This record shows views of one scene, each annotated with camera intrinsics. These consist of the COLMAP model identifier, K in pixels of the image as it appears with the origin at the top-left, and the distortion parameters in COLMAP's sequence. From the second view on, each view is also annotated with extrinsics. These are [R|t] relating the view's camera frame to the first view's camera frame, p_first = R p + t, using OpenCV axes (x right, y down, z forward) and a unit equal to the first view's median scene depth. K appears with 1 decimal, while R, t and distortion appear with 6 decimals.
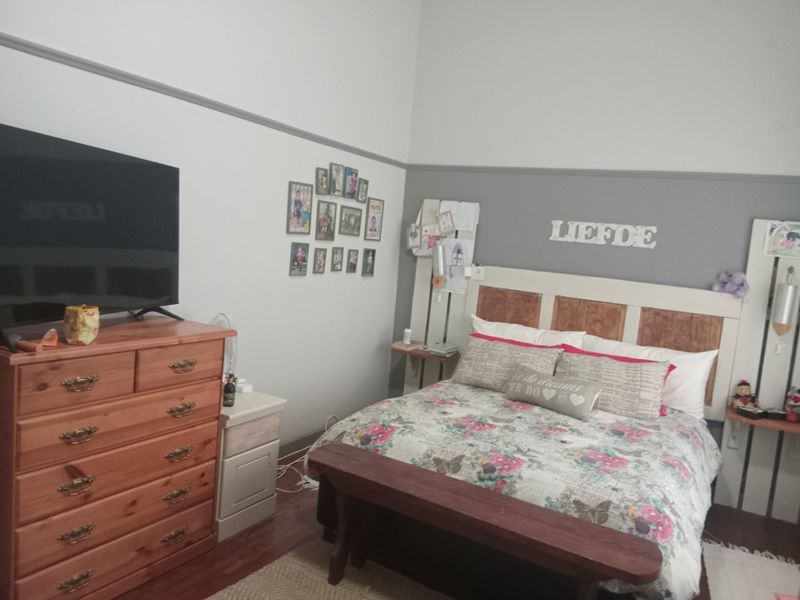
lens RADIAL K [[598.4, 0, 400.0], [0, 598.4, 300.0], [0, 0, 1]] dist [0.089408, -0.174527]
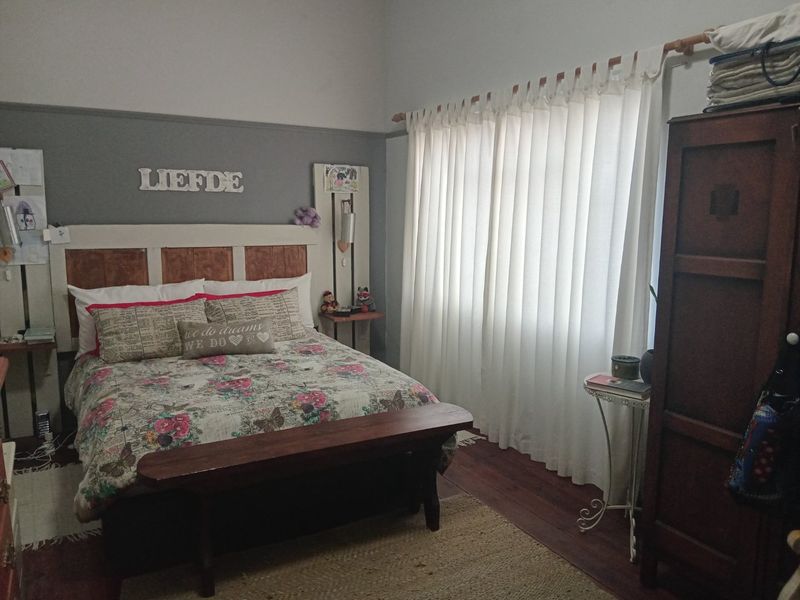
lens RADIAL K [[598.4, 0, 400.0], [0, 598.4, 300.0], [0, 0, 1]] dist [0.089408, -0.174527]
pose [[0.501718, -0.216574, 0.837481, -0.427405], [0.129050, 0.976057, 0.175099, -0.052077], [-0.855351, 0.020226, 0.517654, 0.199764]]
